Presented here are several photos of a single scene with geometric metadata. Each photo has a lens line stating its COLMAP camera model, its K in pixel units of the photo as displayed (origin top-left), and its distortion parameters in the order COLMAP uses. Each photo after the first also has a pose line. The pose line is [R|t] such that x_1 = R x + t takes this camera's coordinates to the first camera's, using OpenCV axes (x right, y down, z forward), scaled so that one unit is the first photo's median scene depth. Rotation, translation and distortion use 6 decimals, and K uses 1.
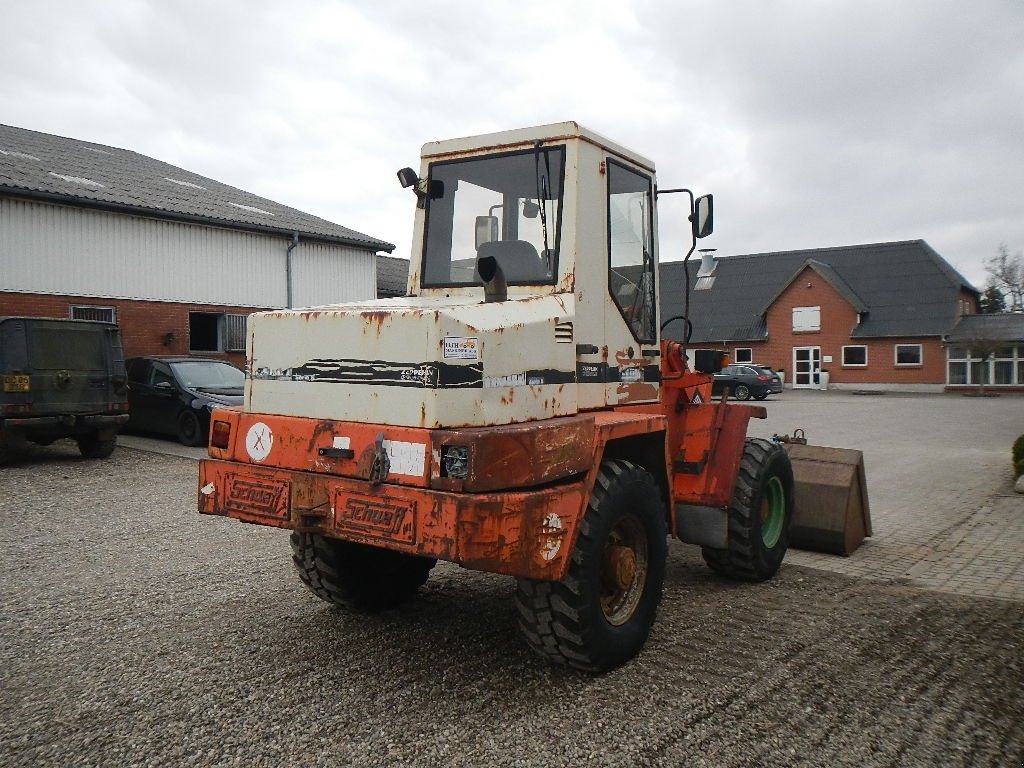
lens RADIAL K [[853.2, 0, 509.5], [0, 853.2, 382.1], [0, 0, 1]] dist [-0.003514, -0.003236]
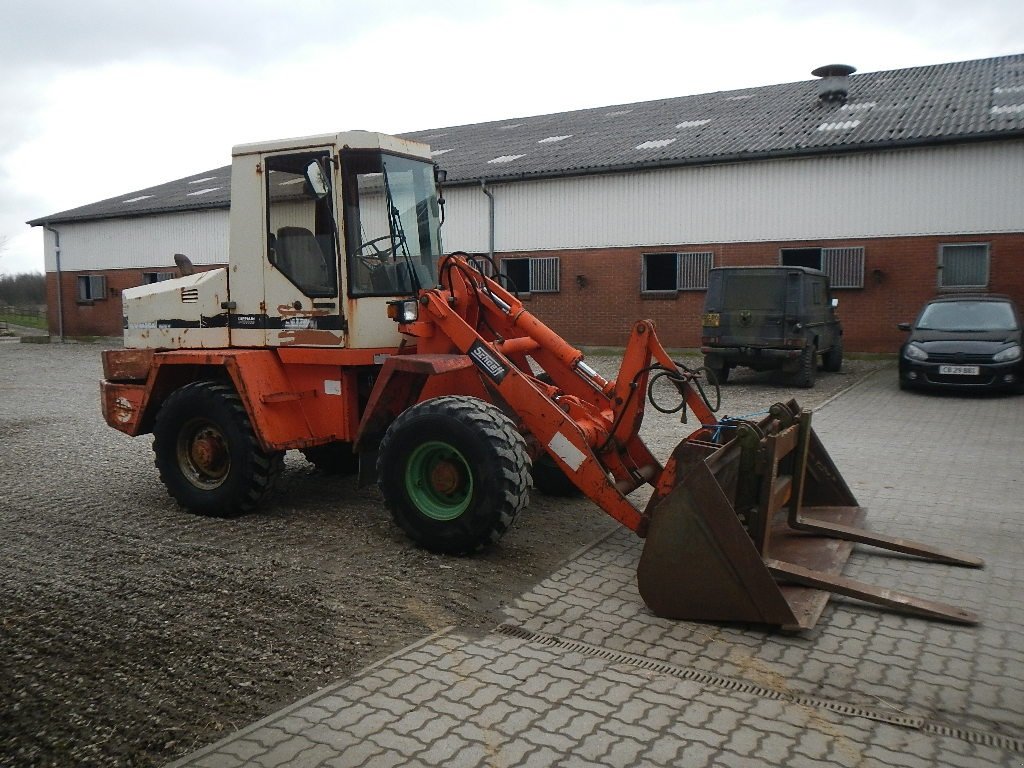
lens RADIAL K [[853.2, 0, 509.5], [0, 853.2, 382.1], [0, 0, 1]] dist [-0.003514, -0.003236]
pose [[0.118276, 0.088575, -0.989022, 1.574020], [-0.007974, 0.996066, 0.088253, -0.039580], [0.992949, -0.002552, 0.118517, 1.283845]]
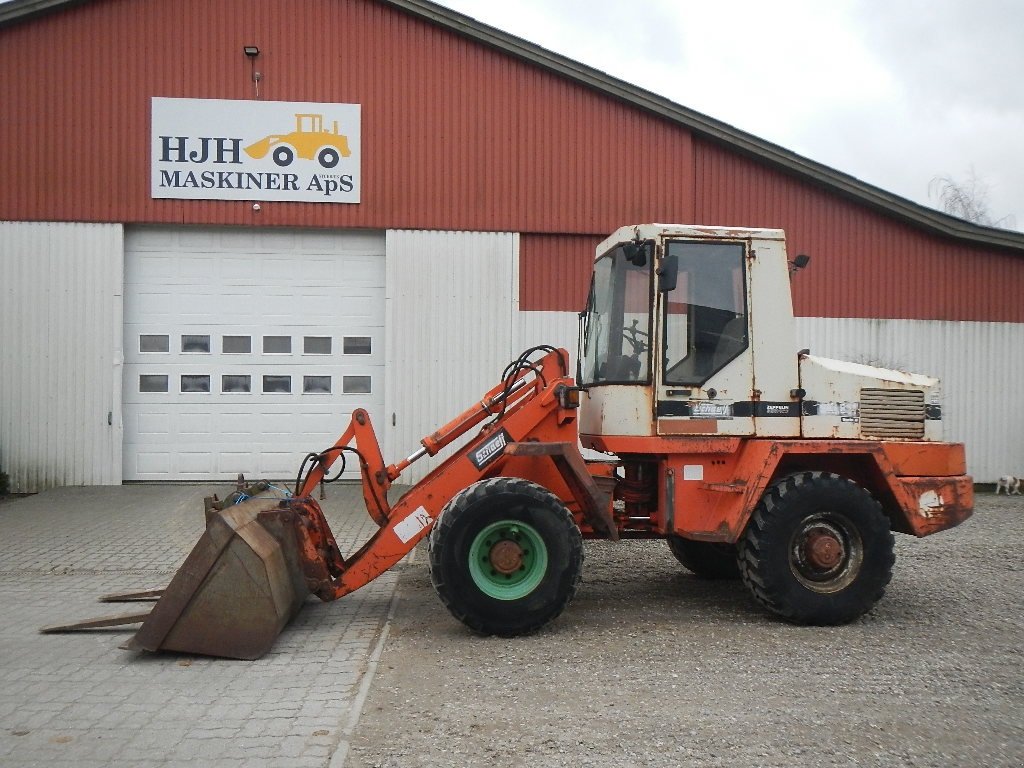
lens RADIAL K [[855.4, 0, 509.6], [0, 855.4, 383.7], [0, 0, 1]] dist [-0.011673, 0.008017]
pose [[-0.680294, -0.003628, 0.732930, -0.823340], [-0.001476, 0.999993, 0.003580, -0.068032], [-0.732938, 0.001354, -0.680295, 2.398559]]
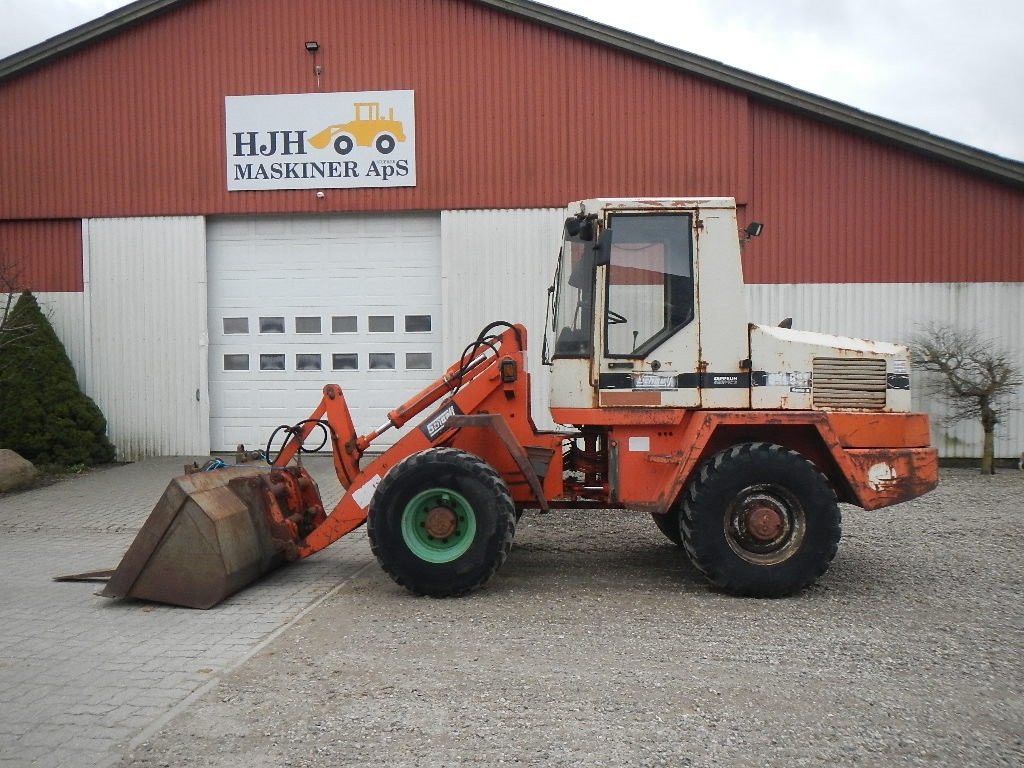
lens RADIAL K [[855.4, 0, 509.6], [0, 855.4, 383.7], [0, 0, 1]] dist [-0.011673, 0.008017]
pose [[-0.543259, -0.019184, 0.839346, -1.064757], [0.014203, 0.999386, 0.032035, -0.065714], [-0.839445, 0.029325, -0.542652, 2.177661]]
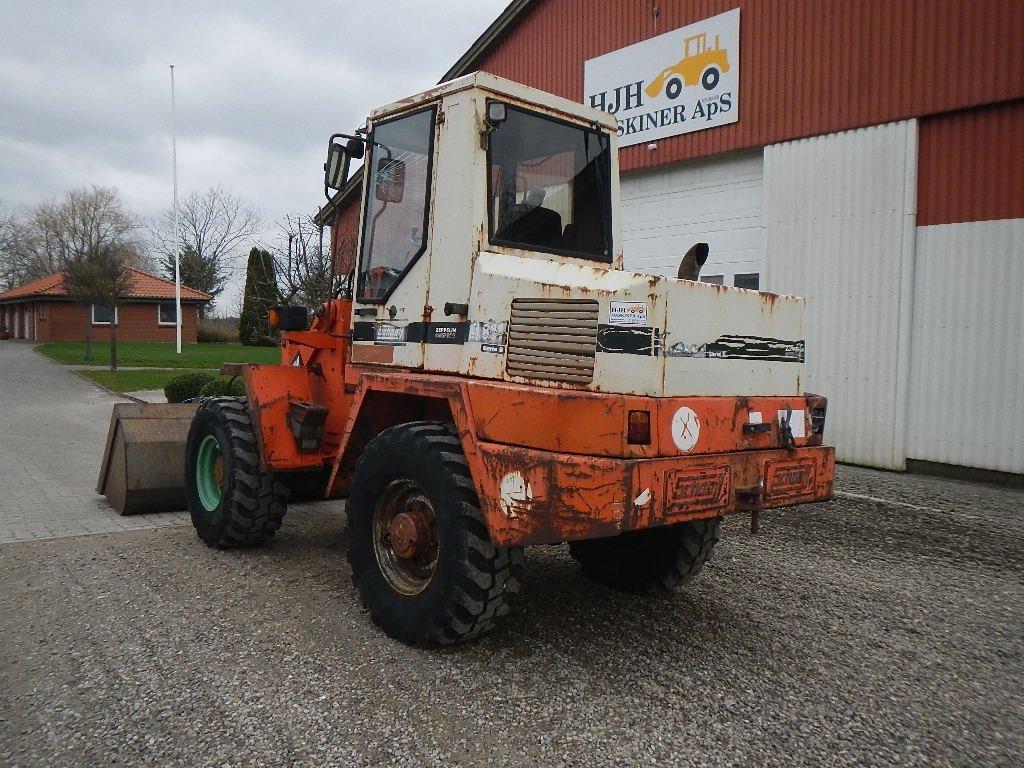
lens RADIAL K [[853.2, 0, 509.5], [0, 853.2, 382.1], [0, 0, 1]] dist [-0.003514, -0.003236]
pose [[0.247005, -0.050209, 0.967712, -1.034489], [-0.009716, 0.998478, 0.054285, -0.020219], [-0.968965, -0.022811, 0.246142, 0.846647]]
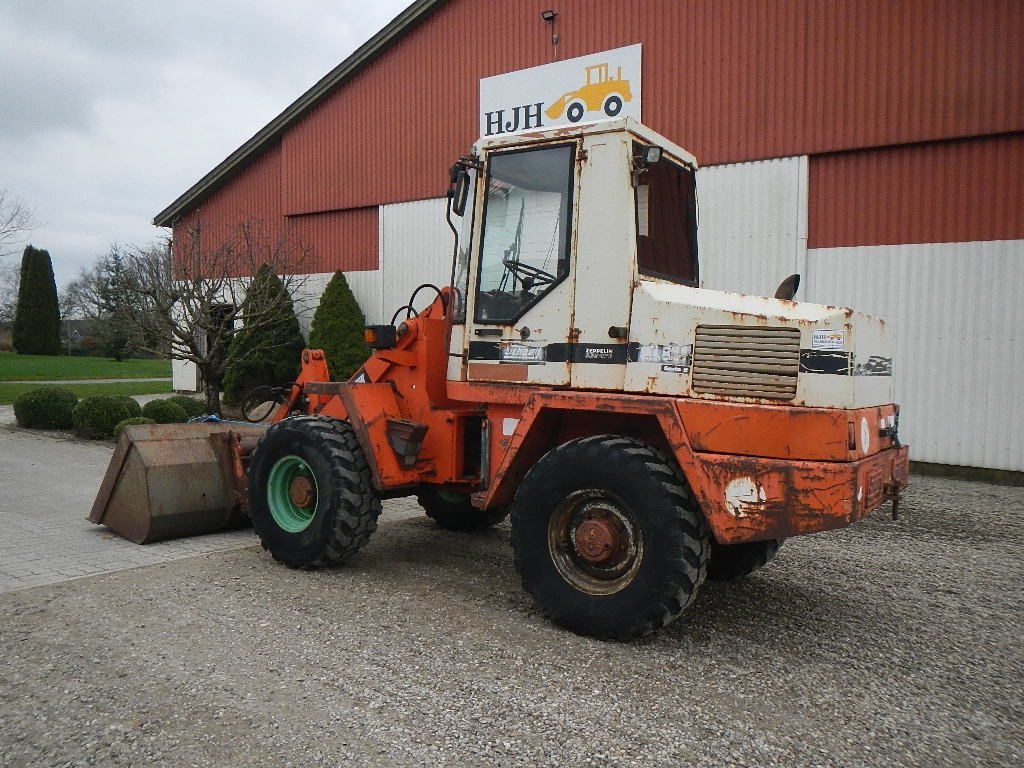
lens RADIAL K [[853.2, 0, 509.5], [0, 853.2, 382.1], [0, 0, 1]] dist [-0.003514, -0.003236]
pose [[-0.010780, -0.050290, 0.998676, -1.168252], [-0.004929, 0.998725, 0.050239, -0.039903], [-0.999930, -0.004381, -0.011014, 1.278297]]
